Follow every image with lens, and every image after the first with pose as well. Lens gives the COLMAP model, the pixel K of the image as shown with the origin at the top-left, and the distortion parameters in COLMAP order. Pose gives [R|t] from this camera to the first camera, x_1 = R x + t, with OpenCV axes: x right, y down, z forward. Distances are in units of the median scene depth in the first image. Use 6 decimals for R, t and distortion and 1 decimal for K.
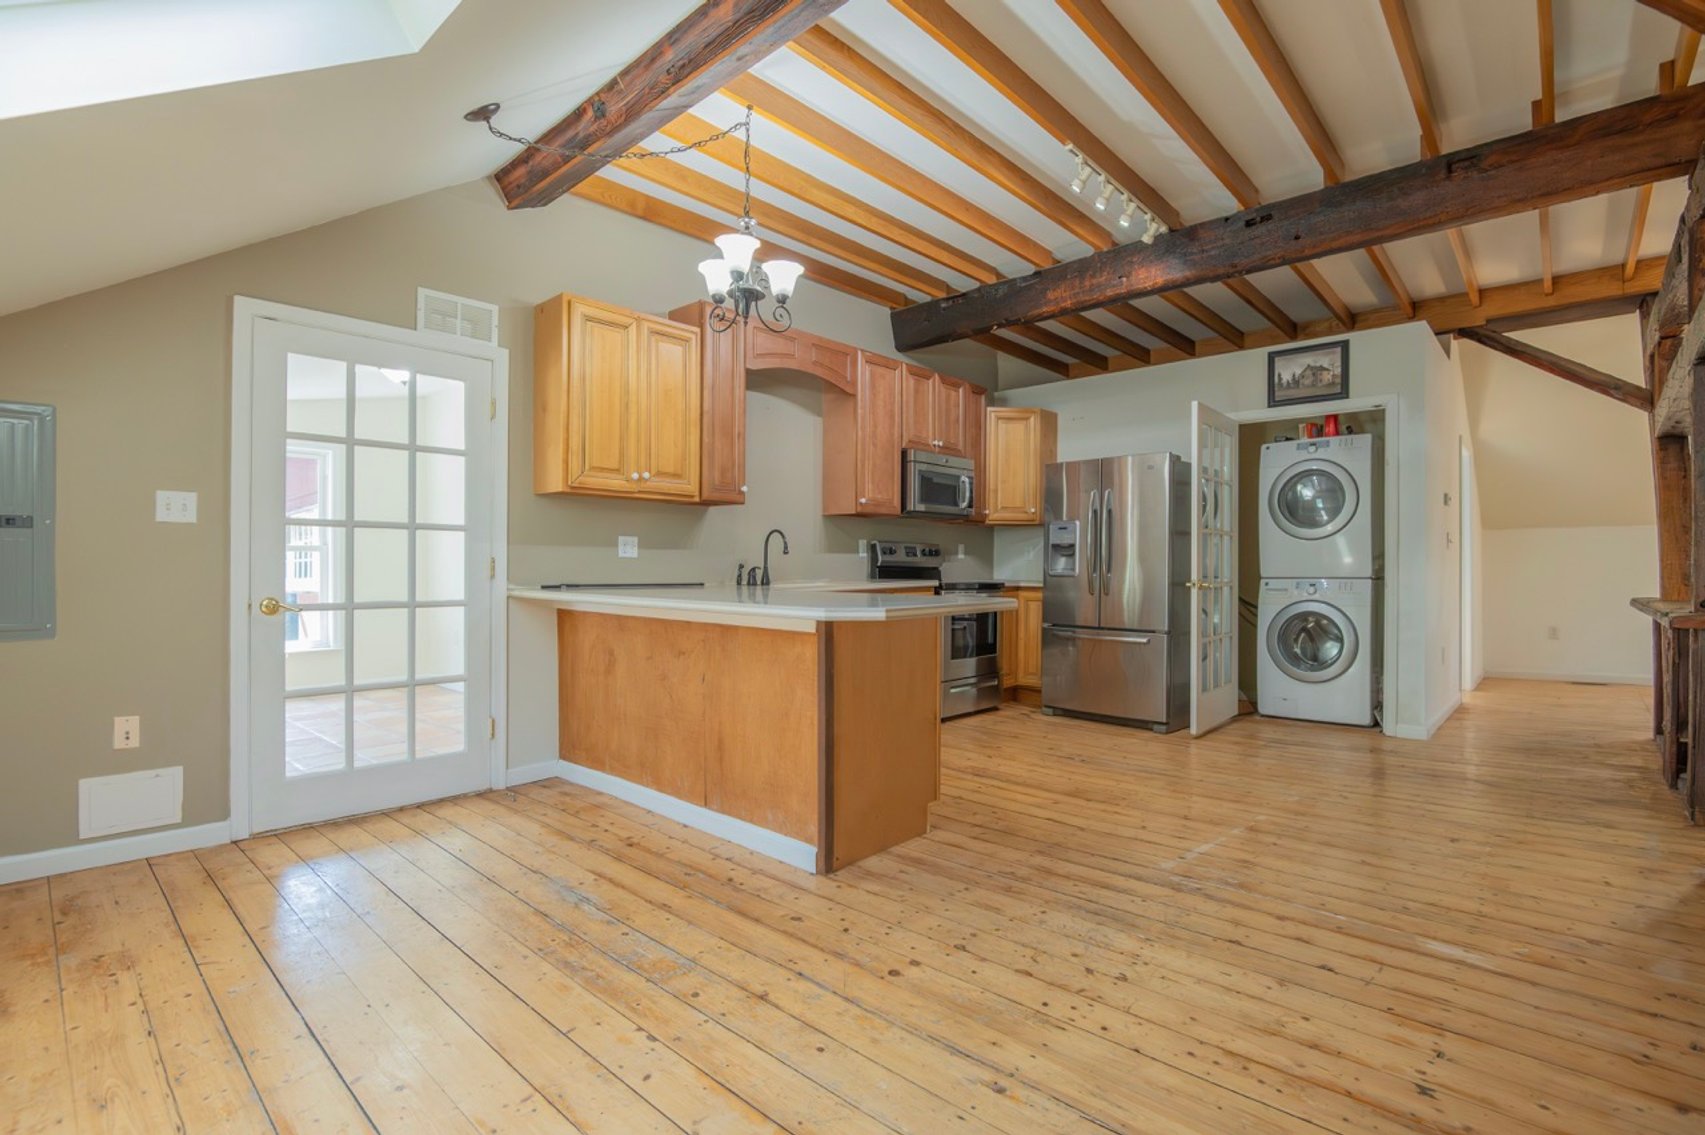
lens RADIAL K [[783.7, 0, 854.0], [0, 783.7, 560.3], [0, 0, 1]] dist [-0.014594, -0.000631]
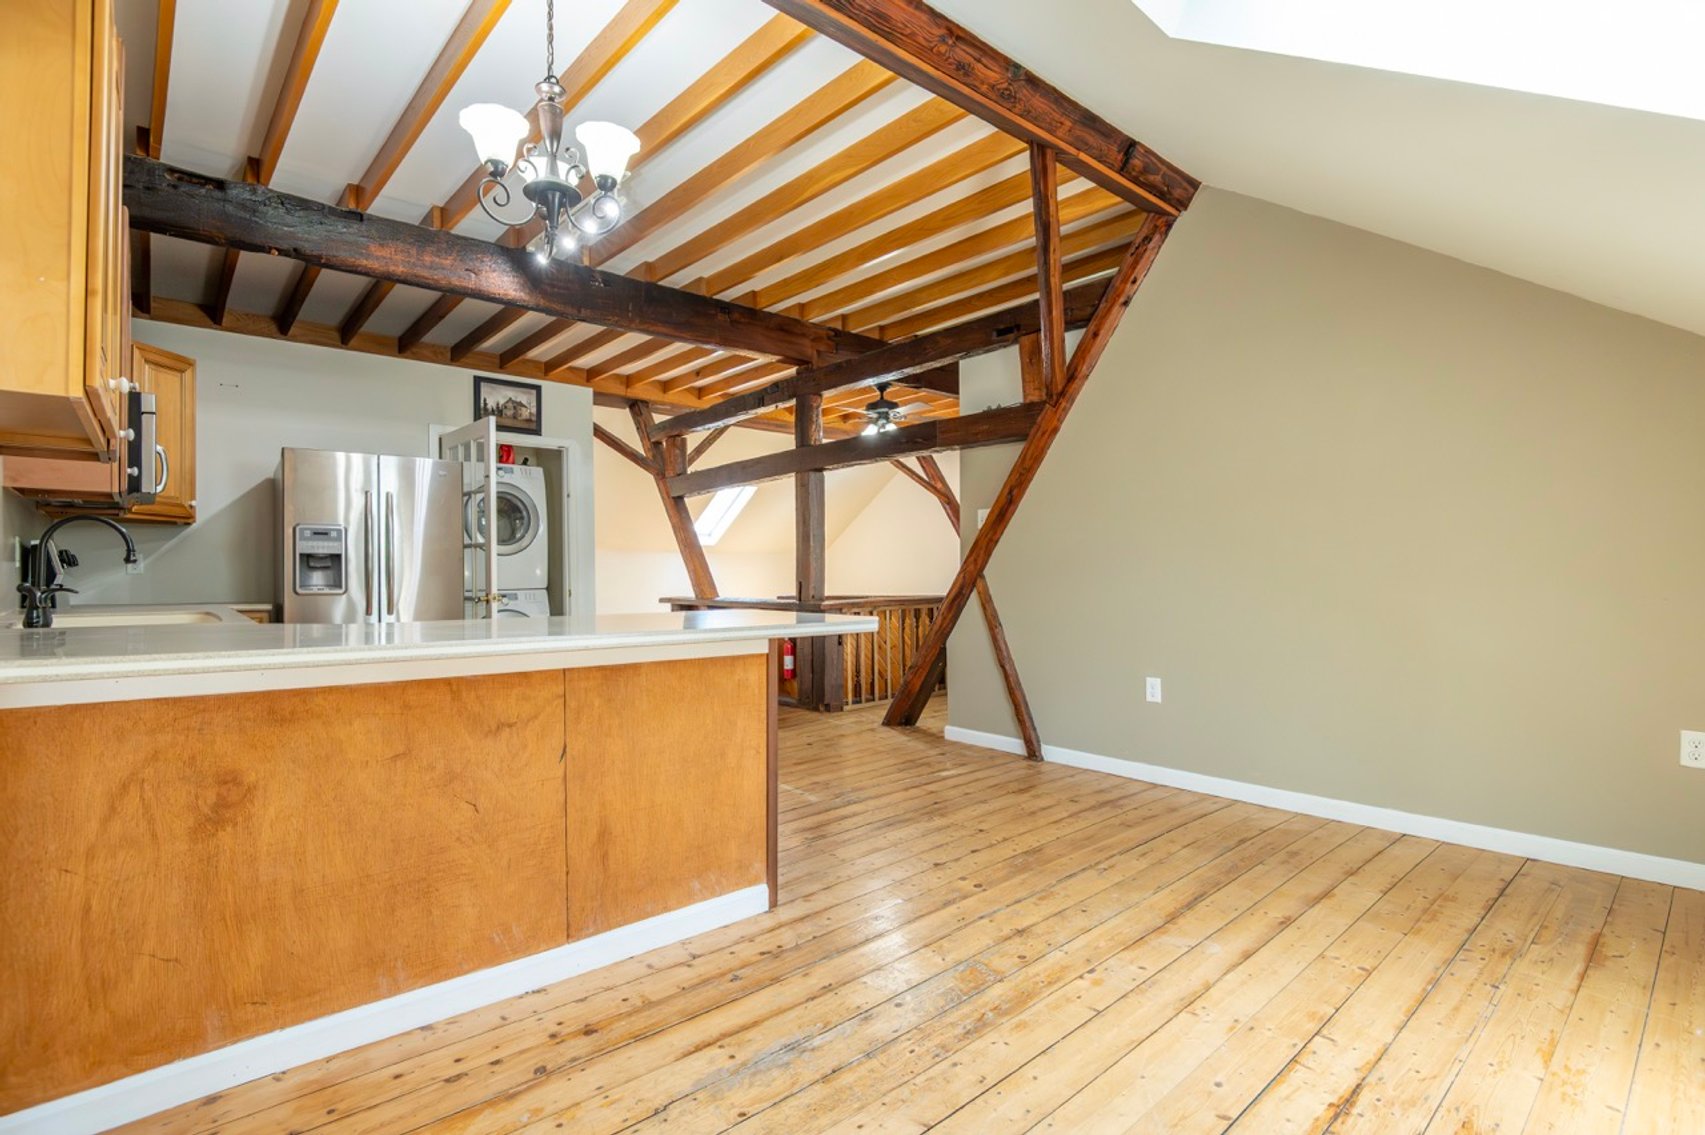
lens RADIAL K [[783.7, 0, 863.7], [0, 783.7, 578.9], [0, 0, 1]] dist [-0.014594, -0.000631]
pose [[0.110749, -0.006542, 0.993827, -0.873534], [0.000600, 0.999979, 0.006515, -0.001202], [-0.993848, -0.000126, 0.110750, 0.710566]]
